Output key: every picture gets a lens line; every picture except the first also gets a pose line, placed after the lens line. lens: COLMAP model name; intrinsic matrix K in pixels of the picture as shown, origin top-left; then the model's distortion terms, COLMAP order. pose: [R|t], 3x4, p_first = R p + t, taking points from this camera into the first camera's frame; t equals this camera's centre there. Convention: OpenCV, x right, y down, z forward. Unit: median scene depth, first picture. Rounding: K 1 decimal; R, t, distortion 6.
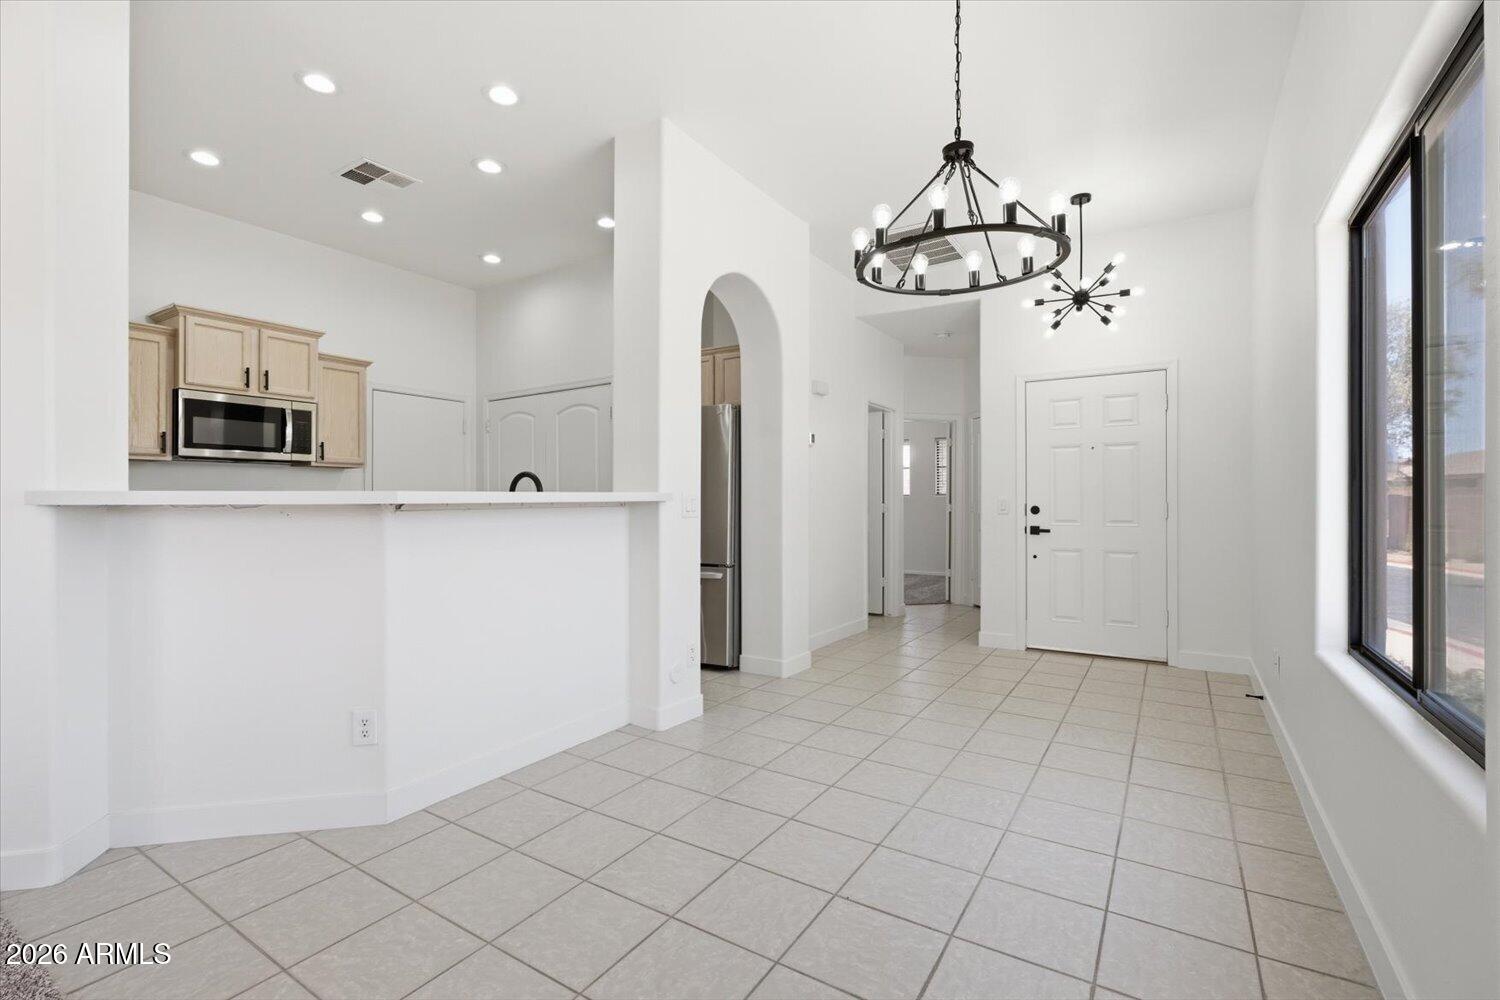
lens RADIAL K [[672.0, 0, 748.0], [0, 672.0, 499.2], [0, 0, 1]] dist [-0.011485, -0.000017]
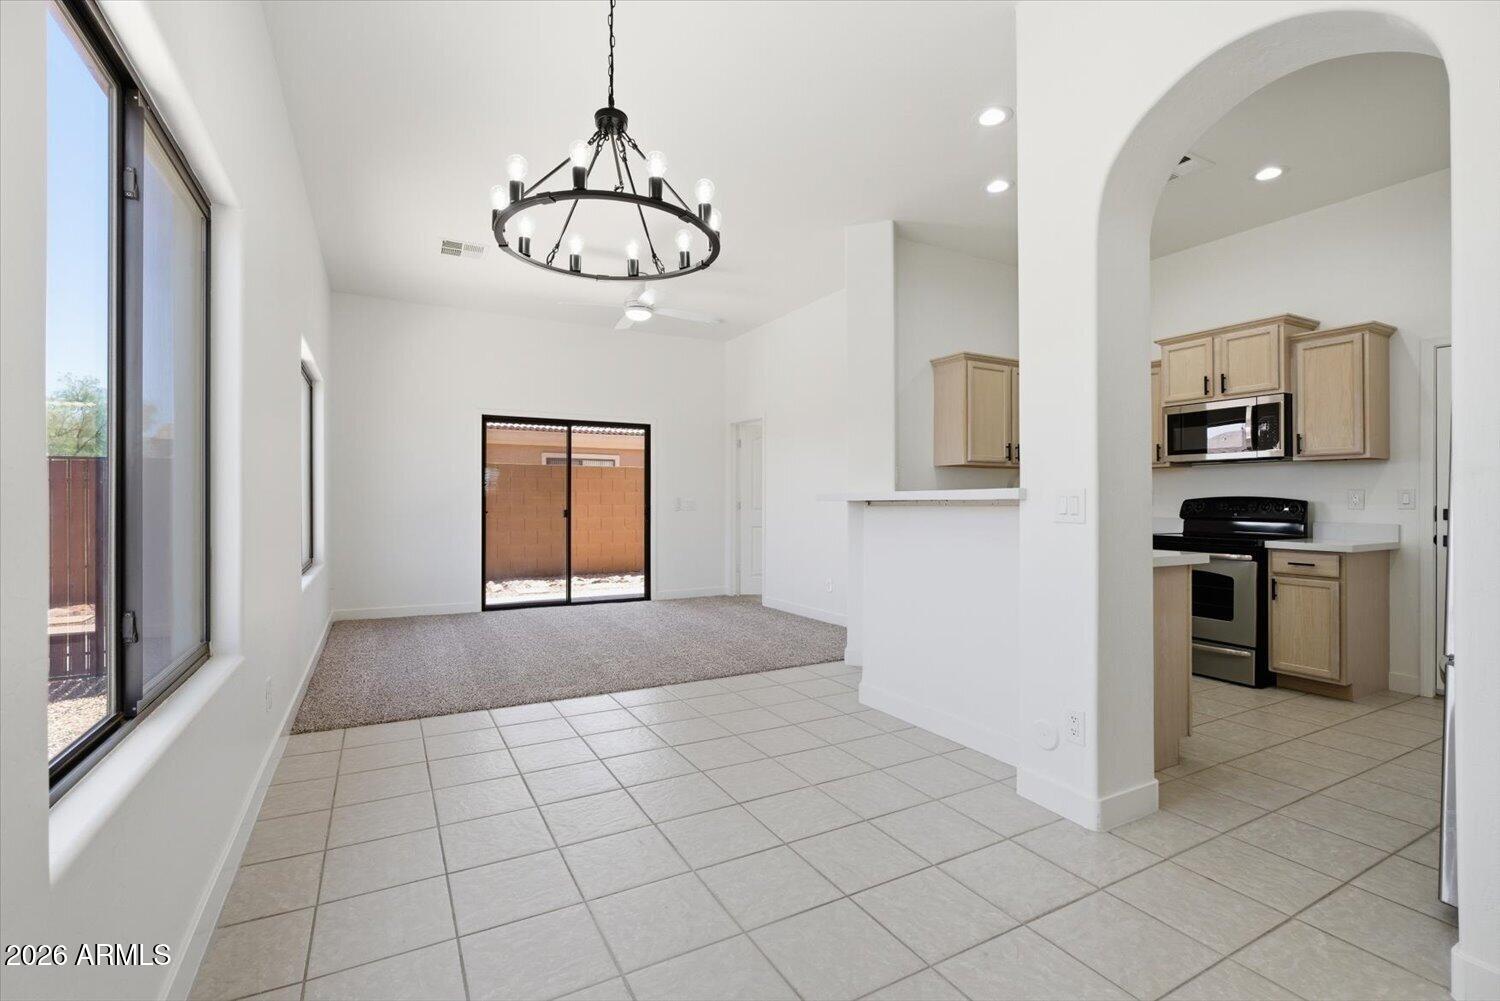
lens RADIAL K [[672.0, 0, 747.0], [0, 672.0, 501.3], [0, 0, 1]] dist [-0.011485, -0.000017]
pose [[-0.483844, -0.000727, -0.875154, 0.585090], [0.003533, 0.999990, -0.002785, 0.006321], [0.875147, -0.004439, -0.483837, 0.912990]]
